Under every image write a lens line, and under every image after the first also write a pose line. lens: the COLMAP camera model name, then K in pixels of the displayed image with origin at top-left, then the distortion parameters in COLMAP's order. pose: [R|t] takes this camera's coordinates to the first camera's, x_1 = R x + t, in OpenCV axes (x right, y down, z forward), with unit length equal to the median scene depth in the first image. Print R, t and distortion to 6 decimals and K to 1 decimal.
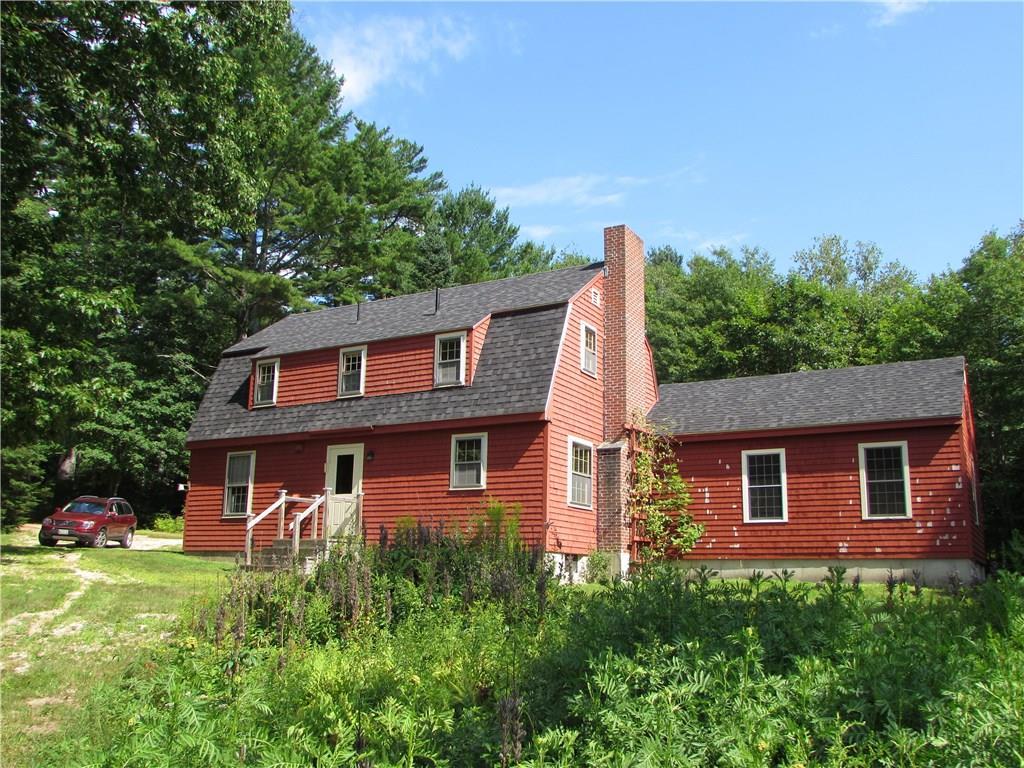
lens RADIAL K [[928.7, 0, 512.2], [0, 928.7, 383.7], [0, 0, 1]] dist [-0.021965, 0.000000]
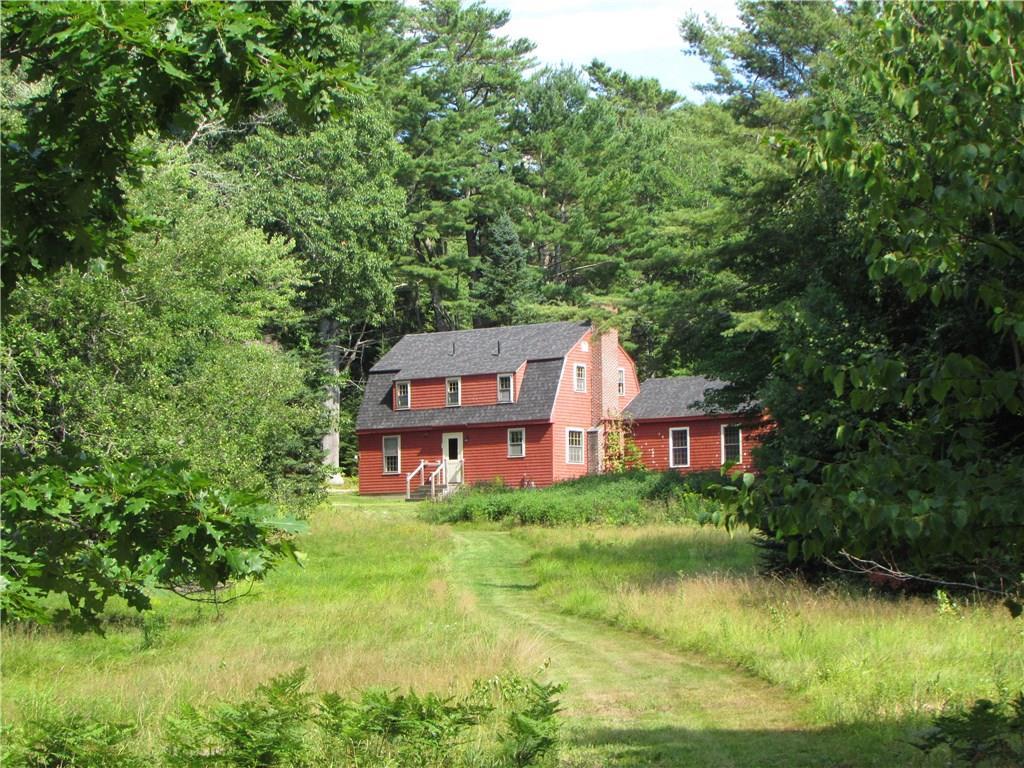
lens RADIAL K [[2797.7, 0, 512.1], [0, 2797.7, 384.0], [0, 0, 1]] dist [0.072344, 0.000000]
pose [[0.990490, -0.040154, -0.131594, 0.679258], [0.058010, 0.989173, 0.134805, -0.781216], [0.124756, -0.141157, 0.982095, -4.474869]]
